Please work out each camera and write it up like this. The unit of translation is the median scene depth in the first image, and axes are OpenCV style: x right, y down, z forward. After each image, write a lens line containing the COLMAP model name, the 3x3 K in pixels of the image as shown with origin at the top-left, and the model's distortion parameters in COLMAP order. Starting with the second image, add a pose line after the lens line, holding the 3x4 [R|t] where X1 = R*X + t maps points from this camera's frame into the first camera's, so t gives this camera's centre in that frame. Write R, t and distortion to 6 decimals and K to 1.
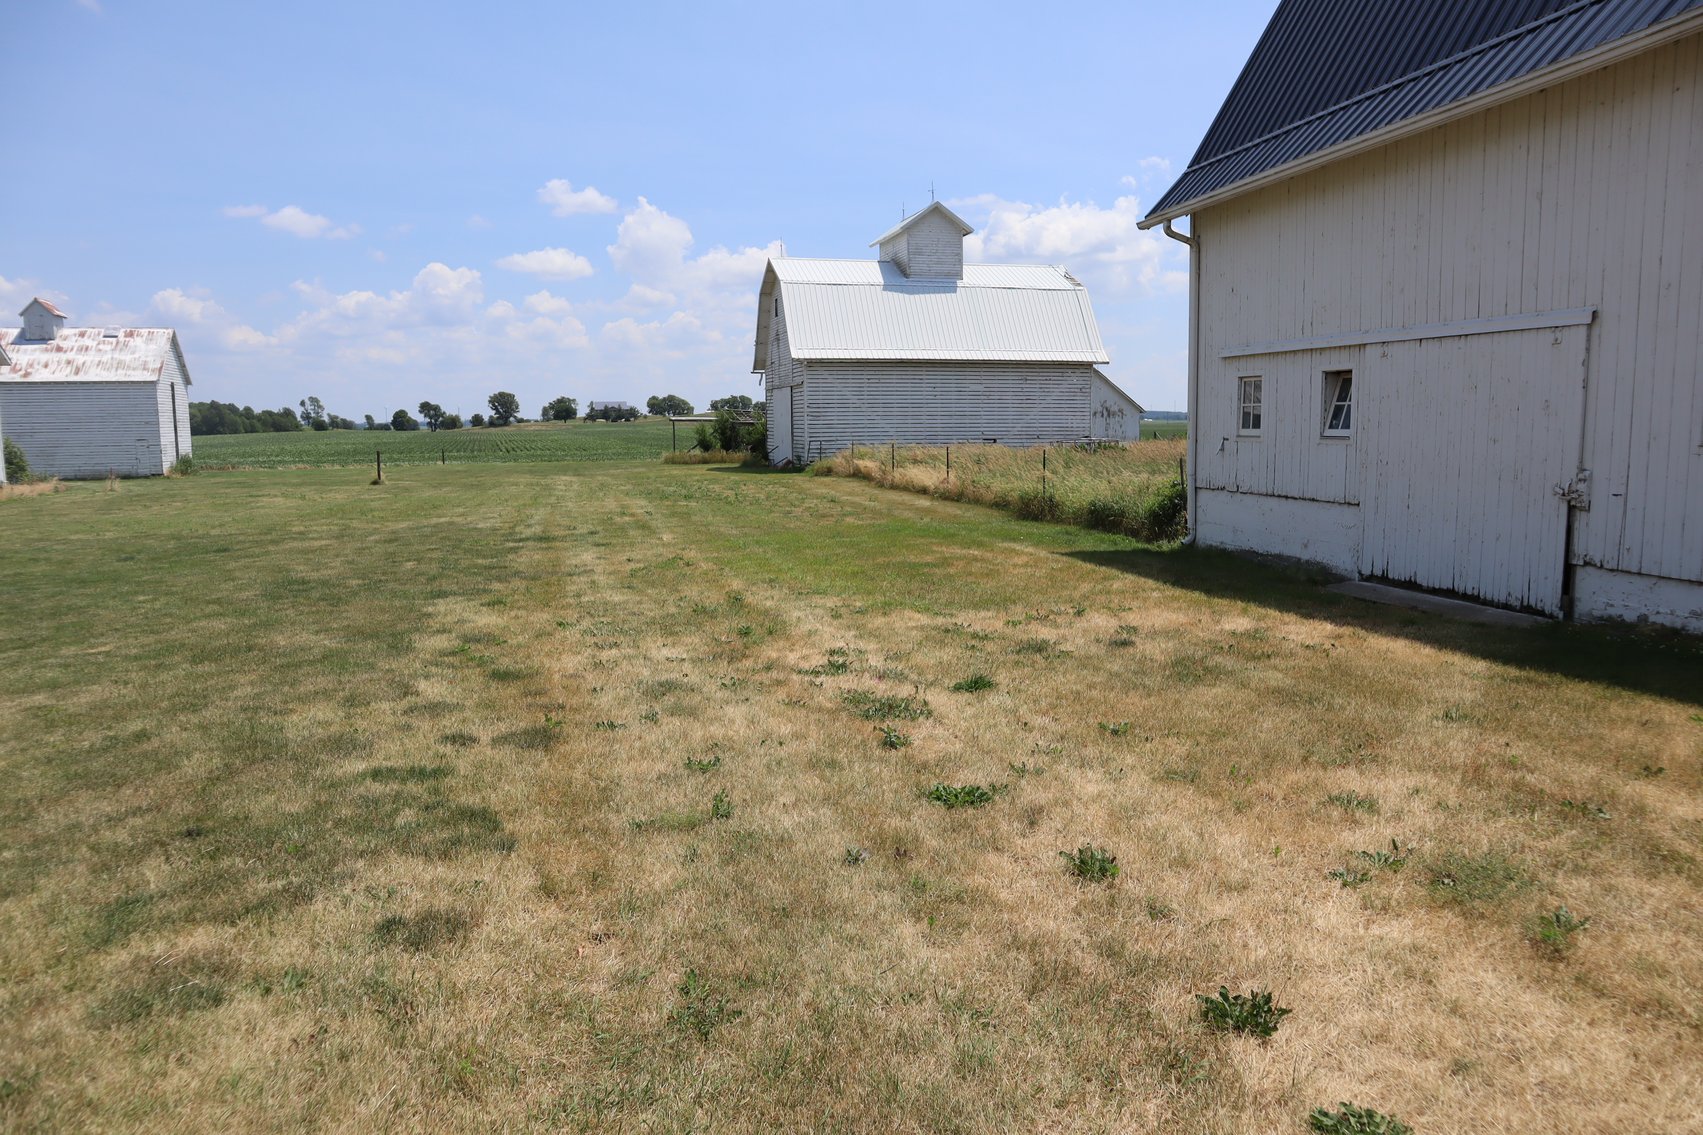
lens RADIAL K [[1218.4, 0, 856.0], [0, 1218.4, 575.3], [0, 0, 1]] dist [-0.074817, 0.060273]
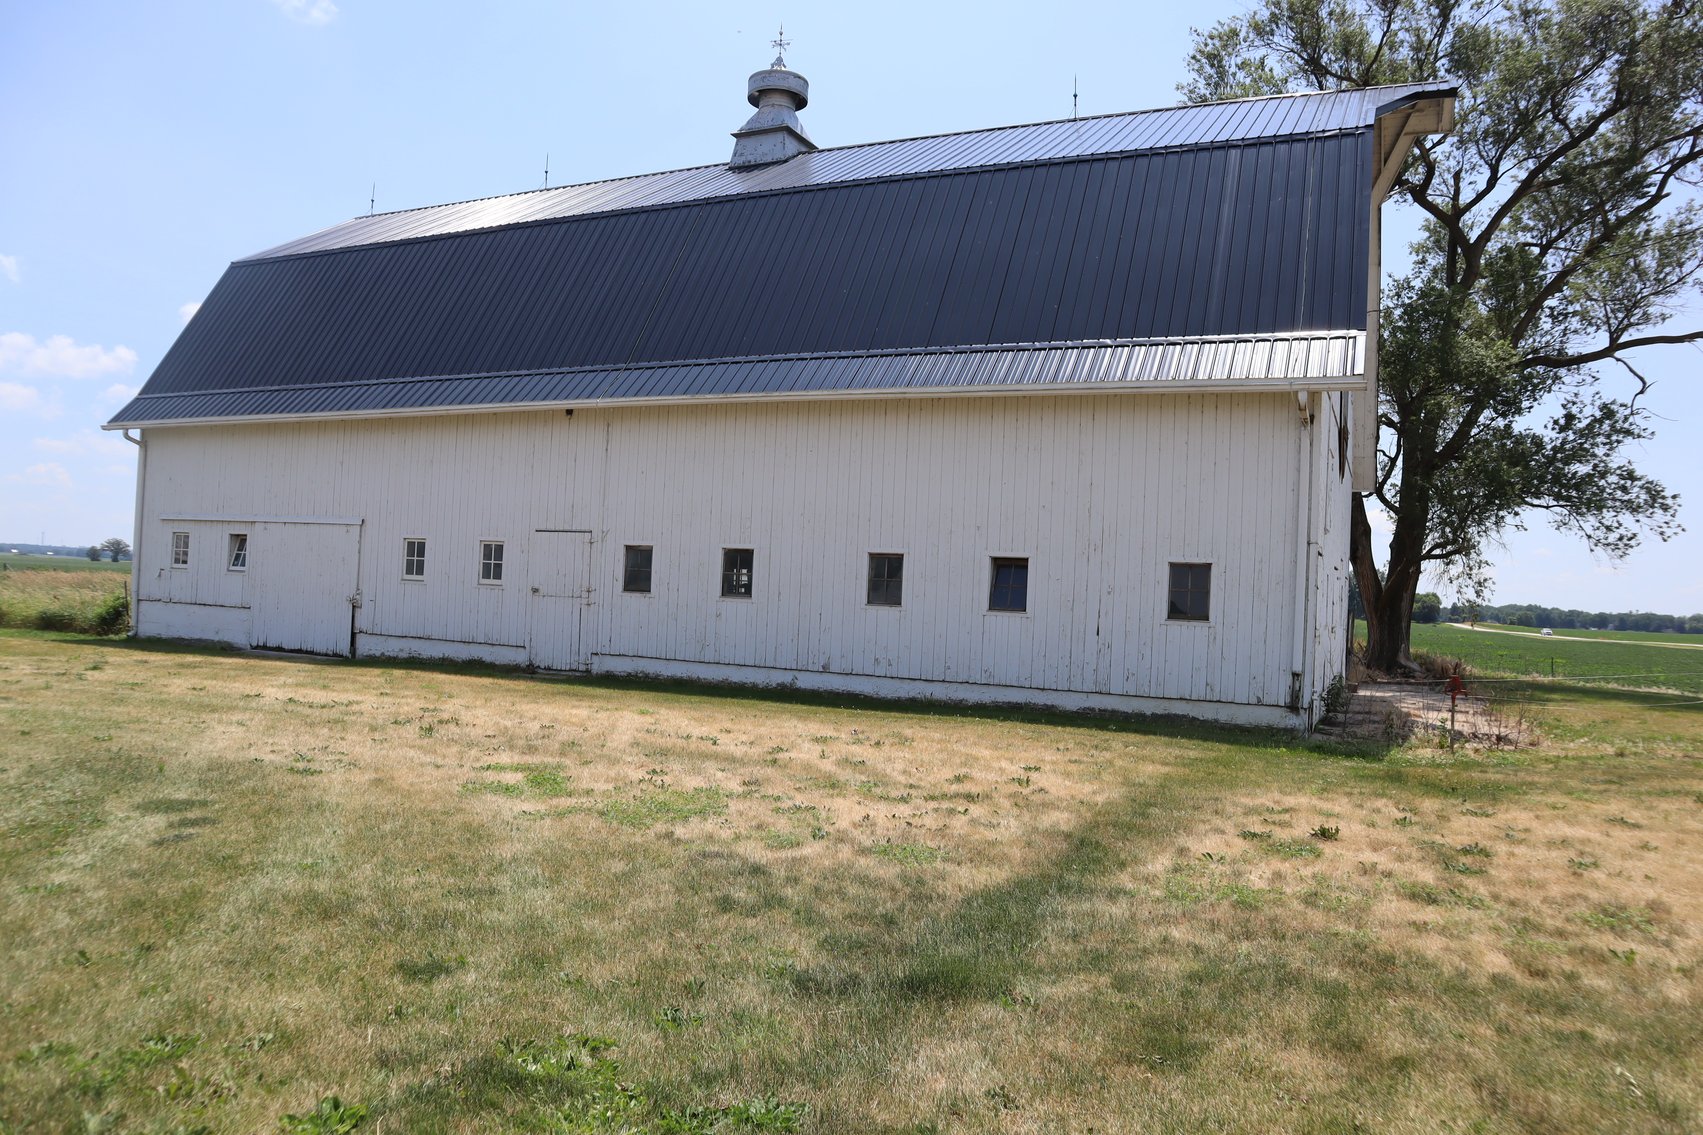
lens RADIAL K [[1218.4, 0, 849.8], [0, 1218.4, 575.5], [0, 0, 1]] dist [-0.074817, 0.060273]
pose [[0.631803, 0.056376, 0.773076, -0.271766], [0.041976, 0.993400, -0.106748, 0.081134], [-0.773992, 0.099894, 0.625266, -0.550474]]
